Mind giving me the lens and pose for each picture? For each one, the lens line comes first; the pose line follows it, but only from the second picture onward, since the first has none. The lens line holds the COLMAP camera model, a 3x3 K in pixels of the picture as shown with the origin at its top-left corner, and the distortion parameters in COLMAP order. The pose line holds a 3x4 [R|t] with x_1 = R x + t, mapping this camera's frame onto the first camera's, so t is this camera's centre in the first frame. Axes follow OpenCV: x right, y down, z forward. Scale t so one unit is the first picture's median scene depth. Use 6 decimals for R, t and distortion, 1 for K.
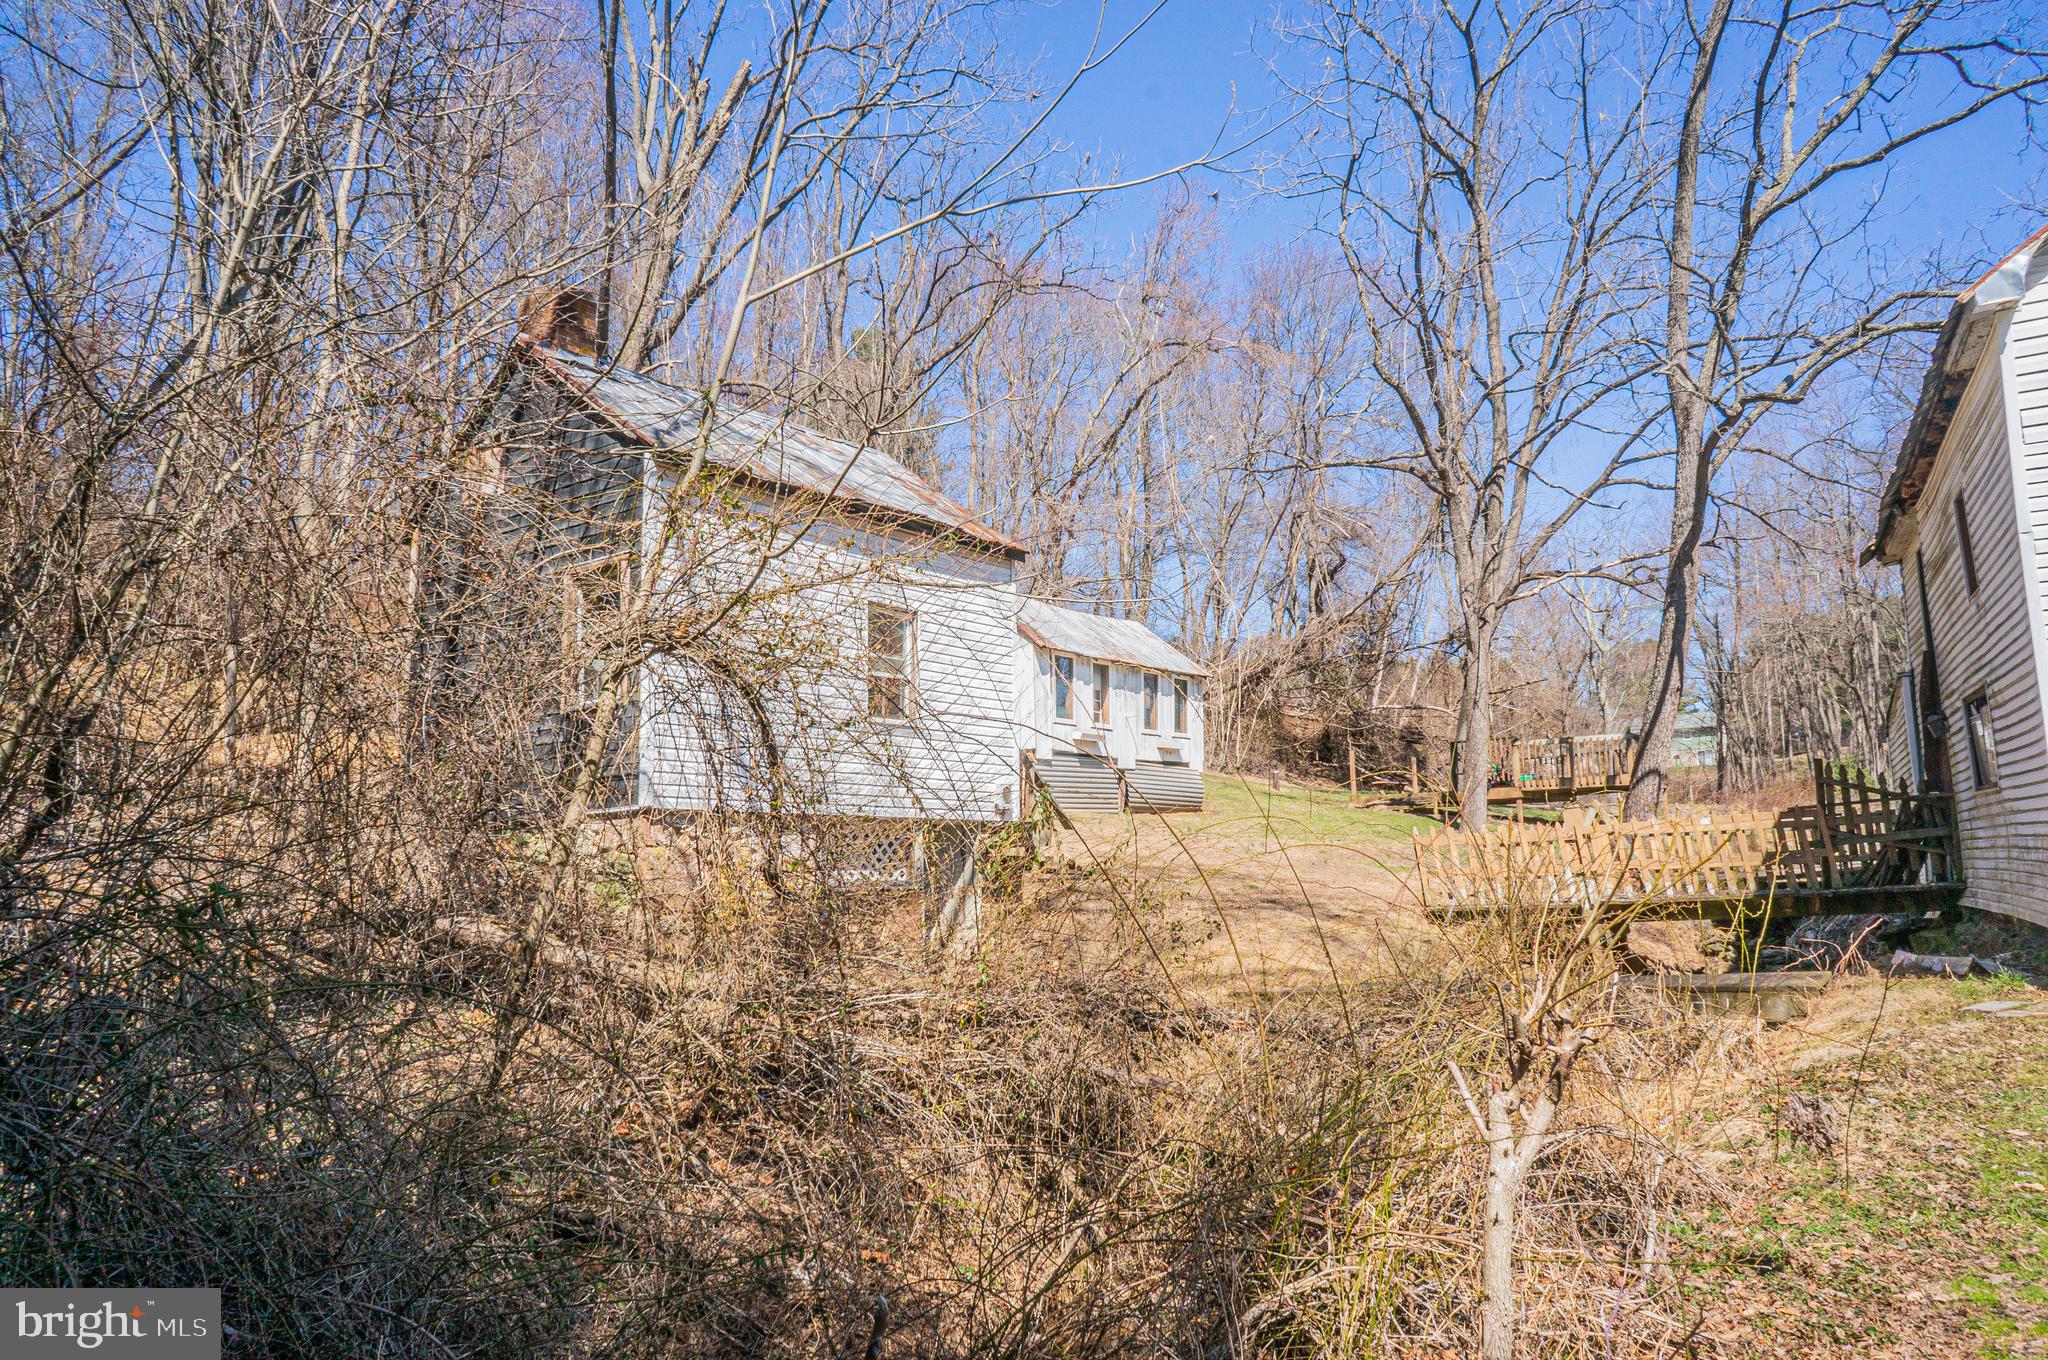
lens RADIAL K [[1388.4, 0, 1013.4], [0, 1388.4, 673.5], [0, 0, 1]] dist [-0.068704, 0.099494]
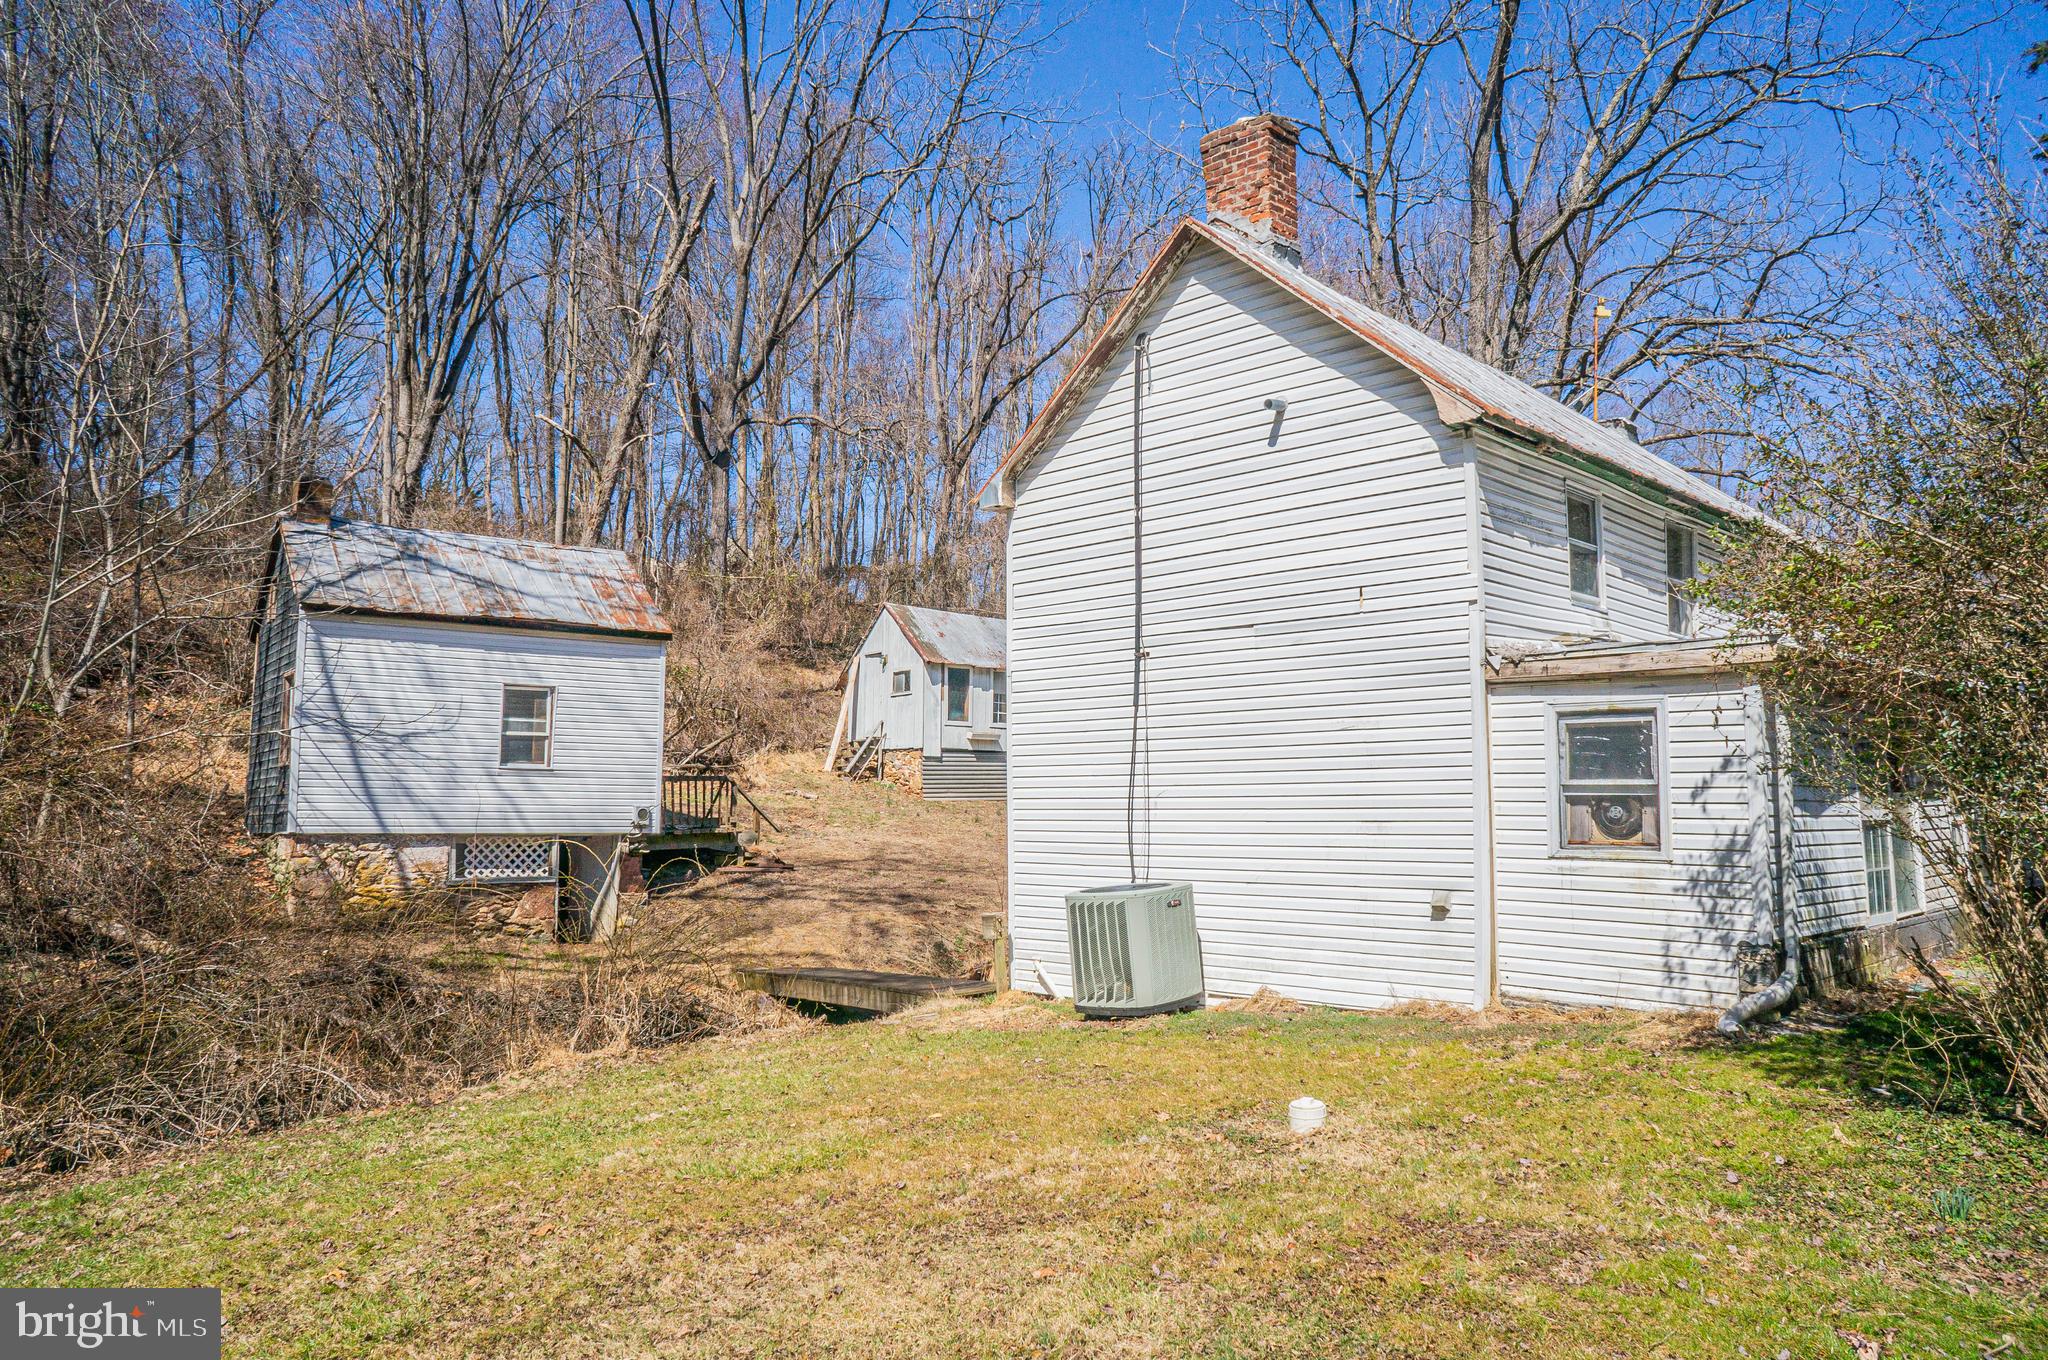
lens RADIAL K [[1388.4, 0, 1013.4], [0, 1388.4, 673.5], [0, 0, 1]] dist [-0.068704, 0.099494]
pose [[0.963127, -0.004652, -0.269008, 0.690431], [0.017164, 0.998876, 0.044178, -0.102438], [0.268500, -0.047166, 0.962124, -0.206580]]
